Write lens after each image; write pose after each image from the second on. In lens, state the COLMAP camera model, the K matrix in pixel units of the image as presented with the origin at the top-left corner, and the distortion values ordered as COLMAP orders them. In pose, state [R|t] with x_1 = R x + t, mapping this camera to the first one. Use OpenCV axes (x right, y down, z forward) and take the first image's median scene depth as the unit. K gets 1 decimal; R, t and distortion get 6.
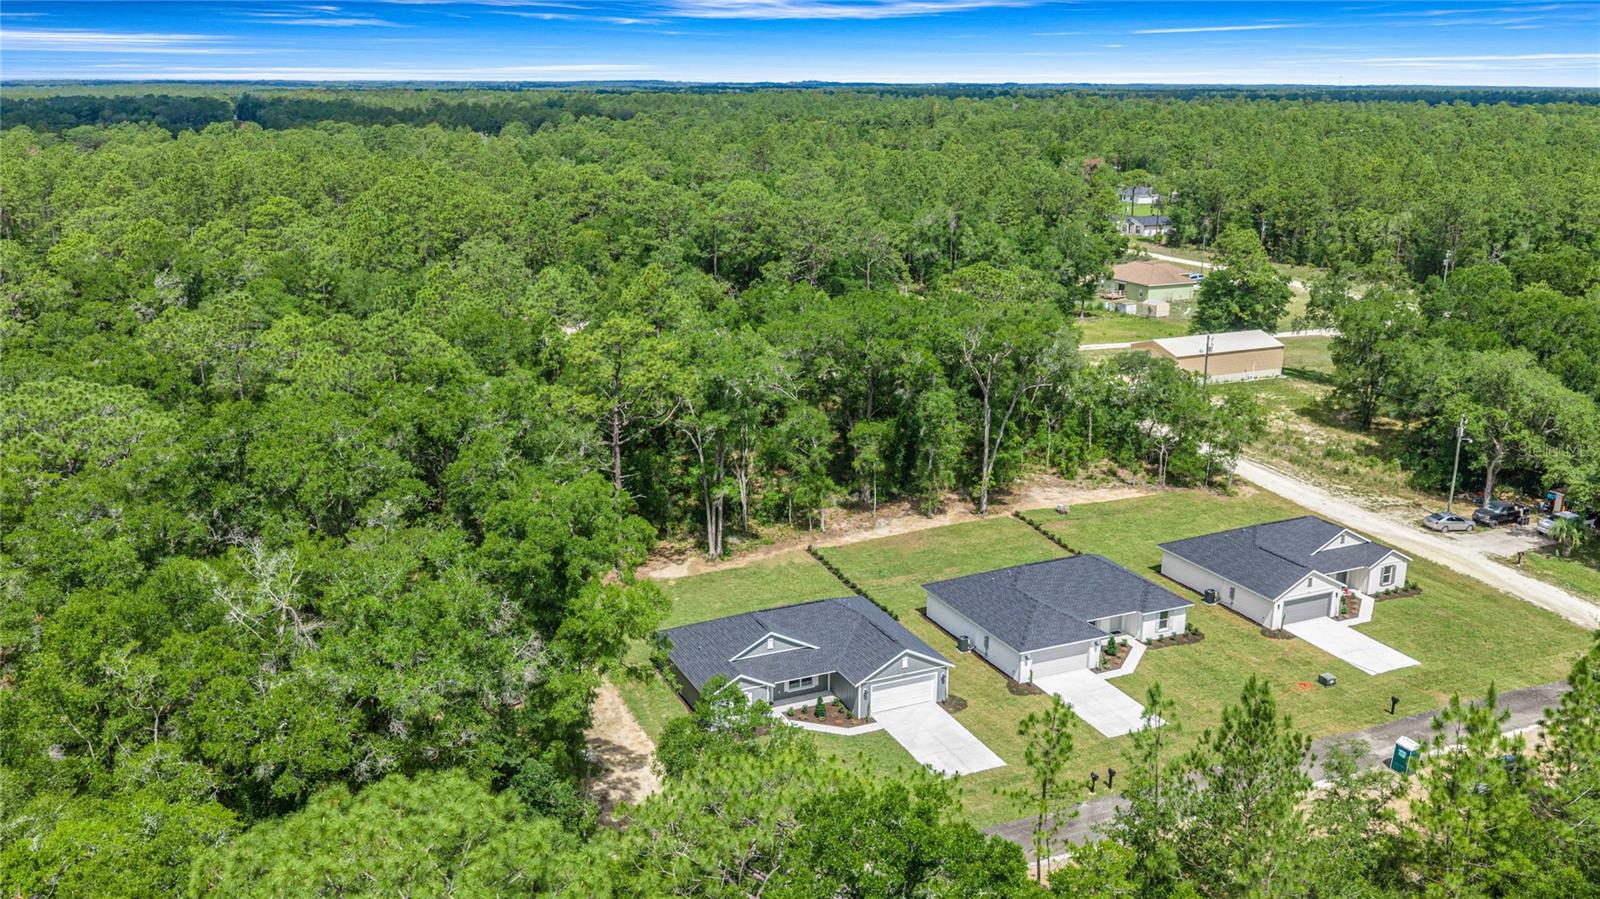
lens RADIAL K [[1321.0, 0, 797.2], [0, 1321.0, 450.0], [0, 0, 1]] dist [0.013228, -0.028741]
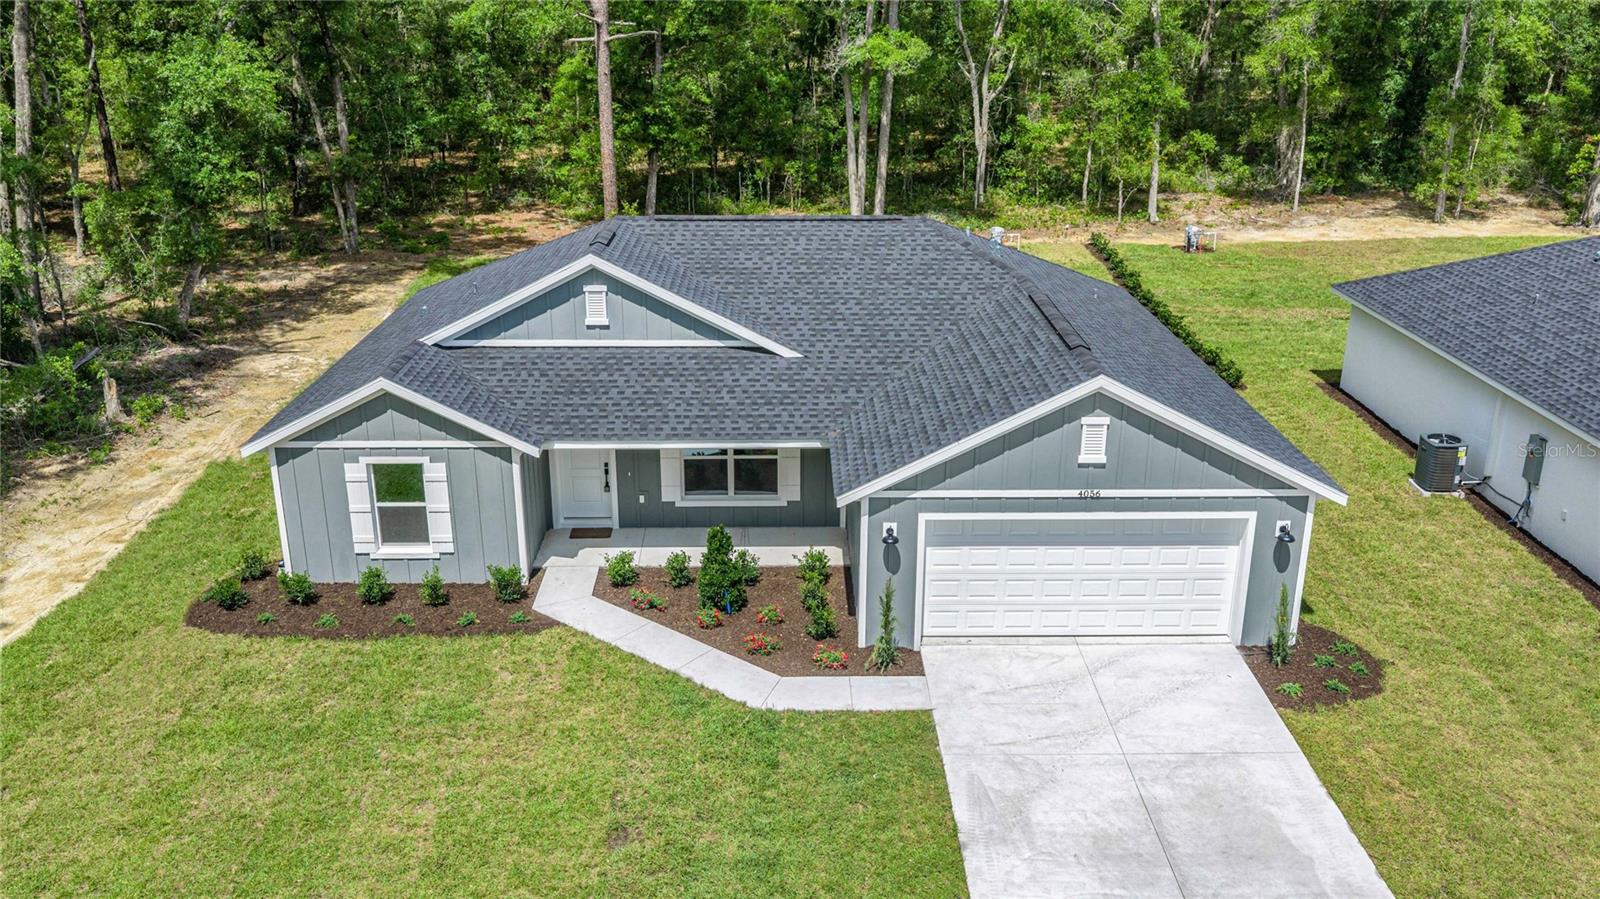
lens RADIAL K [[1321.0, 0, 798.9], [0, 1321.0, 448.9], [0, 0, 1]] dist [0.013228, -0.028741]
pose [[0.914747, 0.133881, -0.381199, 0.097709], [-0.106465, 0.990030, 0.092229, 0.119105], [0.389747, -0.043782, 0.919881, 0.628906]]
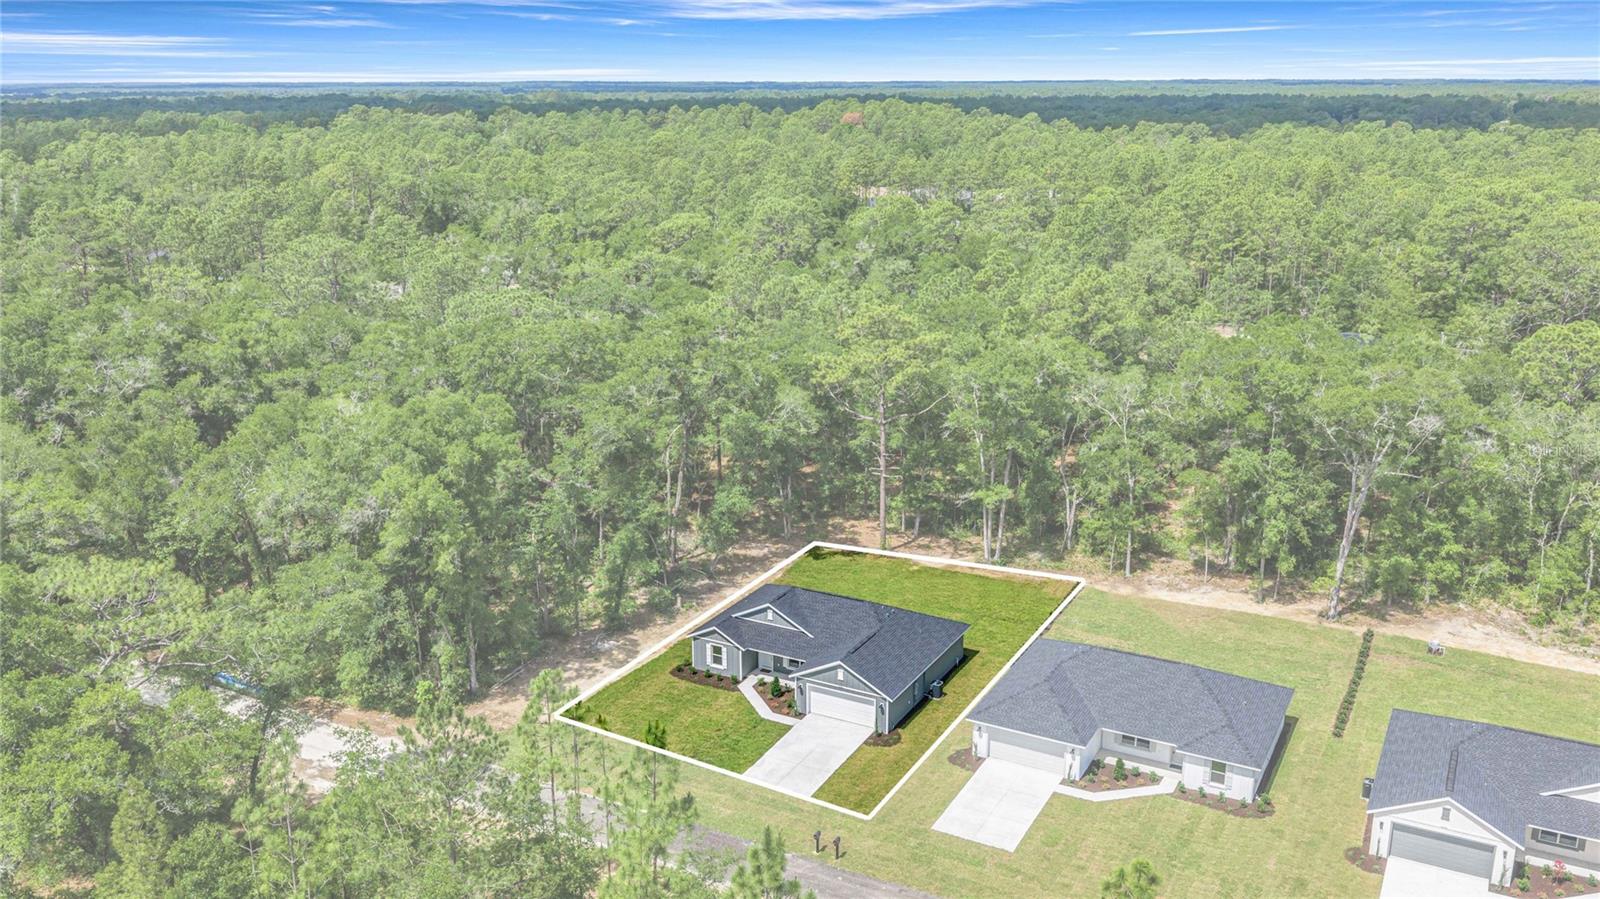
lens RADIAL K [[1321.0, 0, 800.5], [0, 1321.0, 446.9], [0, 0, 1]] dist [0.013228, -0.028741]
pose [[0.598272, 0.209217, -0.773498, 0.633033], [-0.210502, 0.972443, 0.100213, -0.076042], [0.773149, 0.102868, 0.625827, 0.282596]]
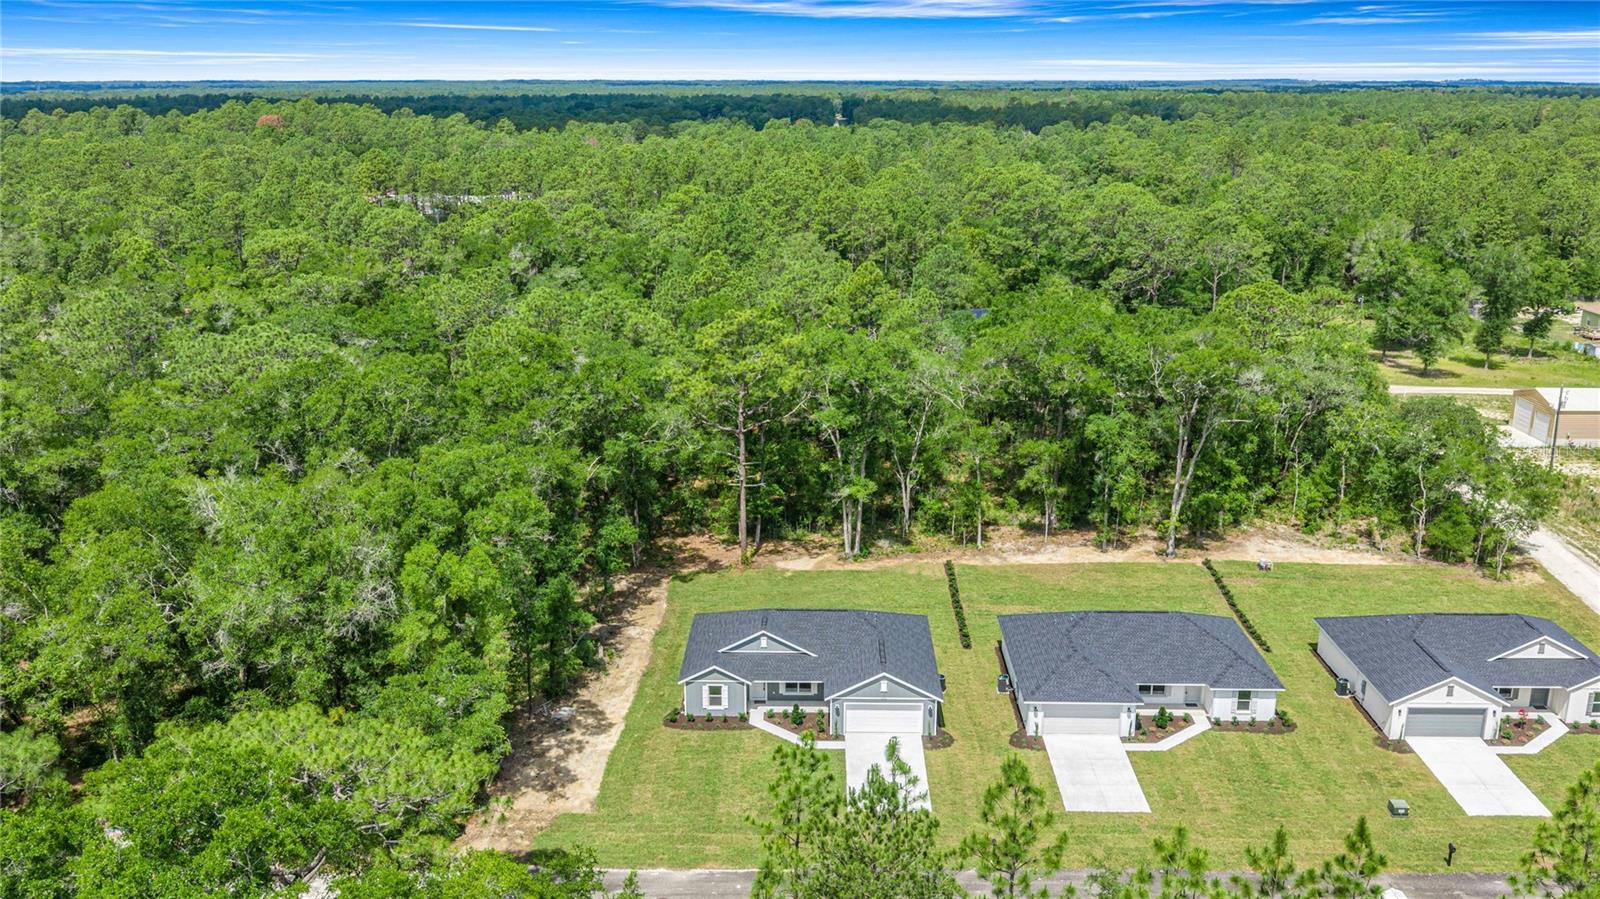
lens RADIAL K [[1321.0, 0, 798.5], [0, 1321.0, 441.4], [0, 0, 1]] dist [0.013228, -0.028741]
pose [[0.901181, 0.111584, -0.418833, 0.328536], [-0.113919, 0.993298, 0.019518, -0.021390], [0.418204, 0.030124, 0.907853, 0.082216]]
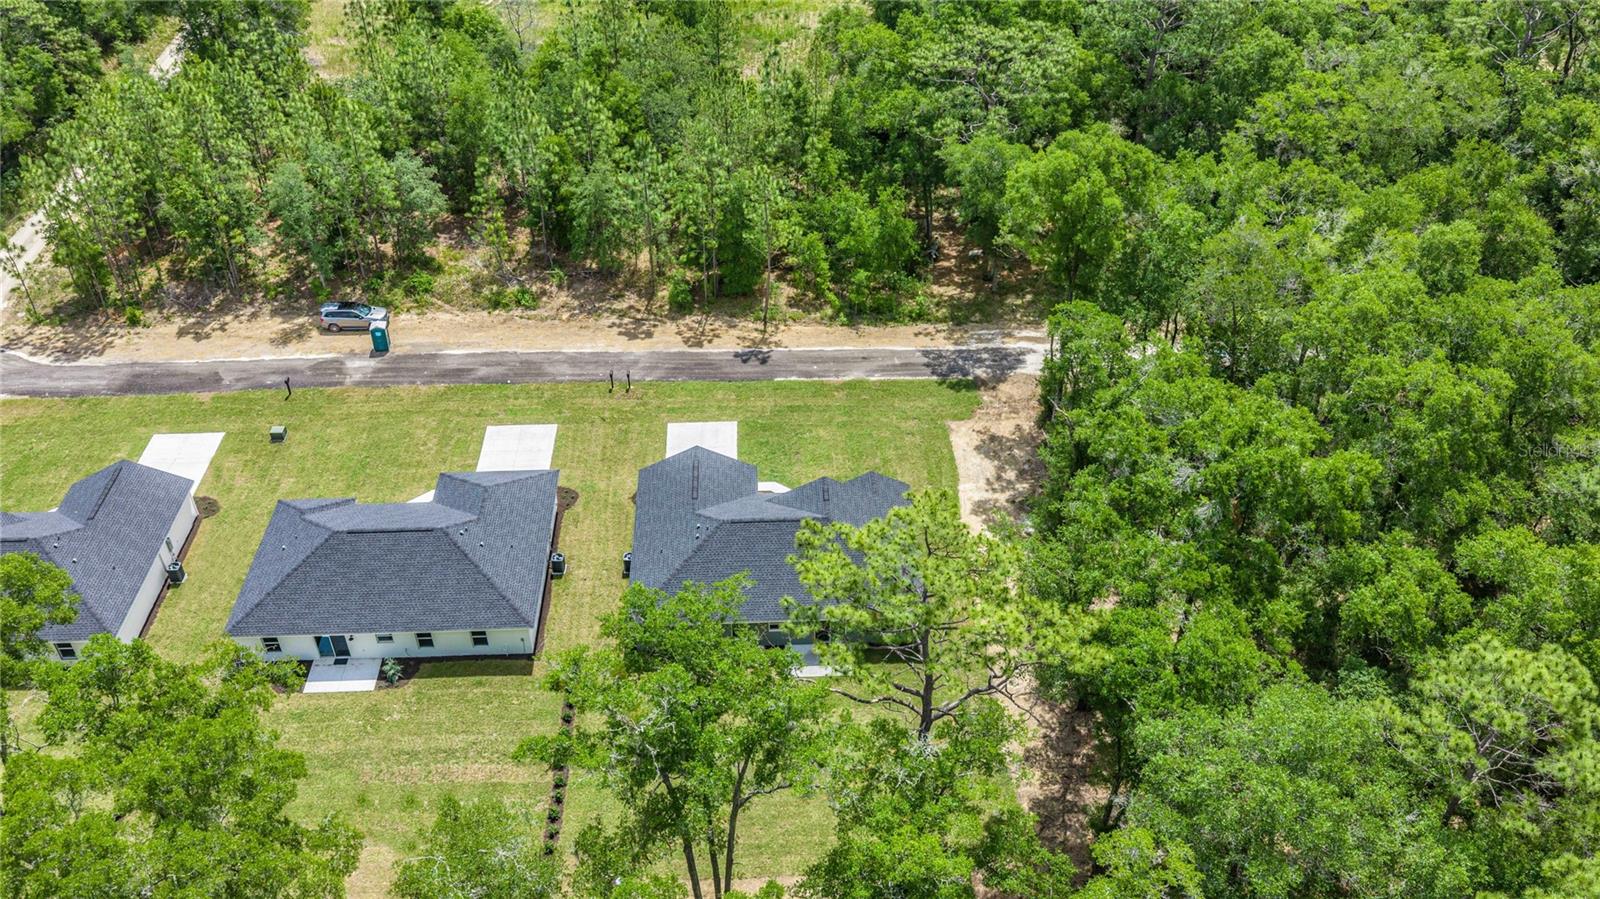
lens RADIAL K [[1321.0, 0, 799.7], [0, 1321.0, 449.0], [0, 0, 1]] dist [0.013228, -0.028741]
pose [[-0.925072, -0.246999, 0.288502, -0.211432], [0.092220, 0.590812, 0.801521, -0.490296], [-0.368425, 0.768071, -0.523766, 1.189986]]
